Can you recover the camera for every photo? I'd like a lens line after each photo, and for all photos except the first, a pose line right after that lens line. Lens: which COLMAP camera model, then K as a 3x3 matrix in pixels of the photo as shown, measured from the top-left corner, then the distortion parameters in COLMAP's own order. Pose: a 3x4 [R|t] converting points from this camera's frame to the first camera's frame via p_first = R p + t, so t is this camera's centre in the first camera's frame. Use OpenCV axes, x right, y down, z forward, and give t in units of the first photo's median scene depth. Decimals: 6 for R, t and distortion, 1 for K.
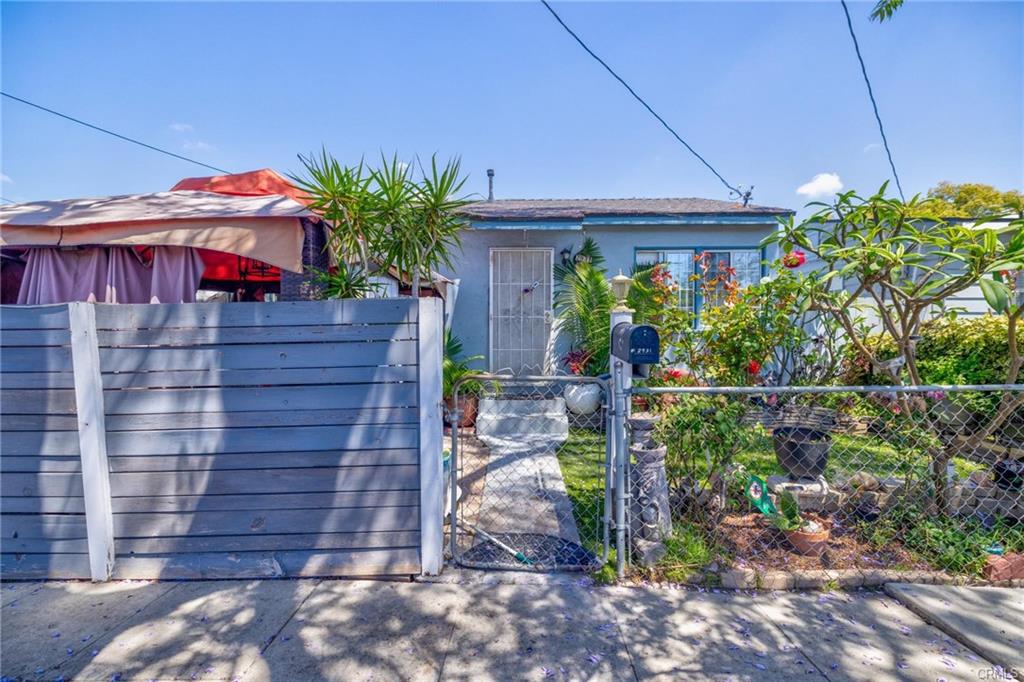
lens RADIAL K [[415.3, 0, 512.0], [0, 415.3, 341.0], [0, 0, 1]] dist [0.001625, 0.000156]
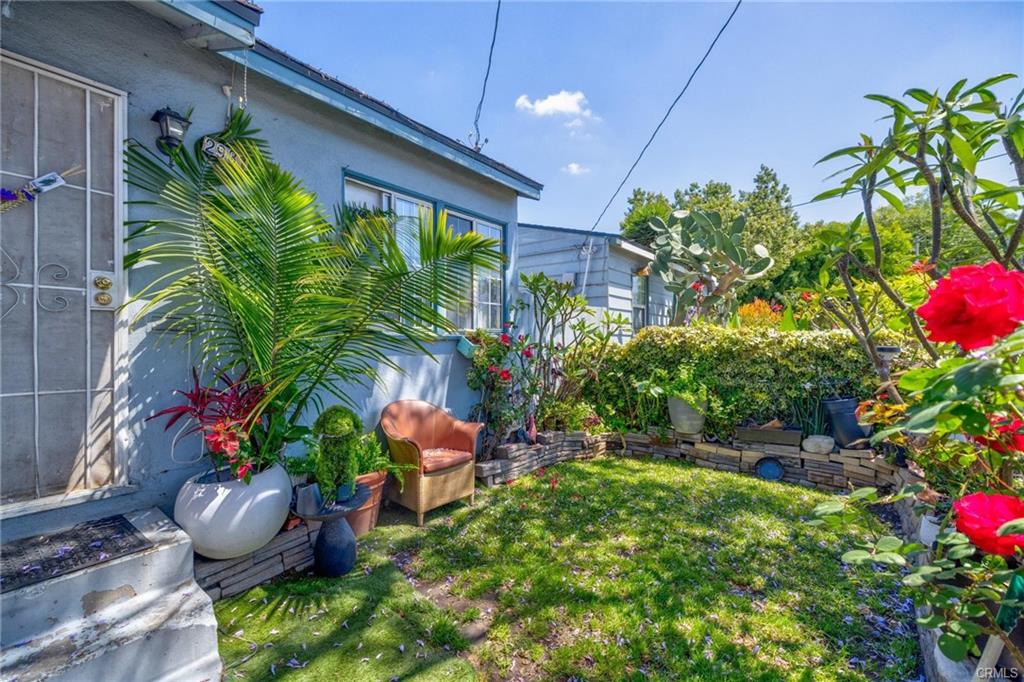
lens RADIAL K [[415.3, 0, 512.0], [0, 415.3, 341.0], [0, 0, 1]] dist [0.001625, 0.000156]
pose [[0.617771, -0.000811, 0.786358, 0.025718], [0.020008, 0.999692, -0.014688, -0.004602], [-0.786104, 0.024808, 0.617596, 0.533725]]
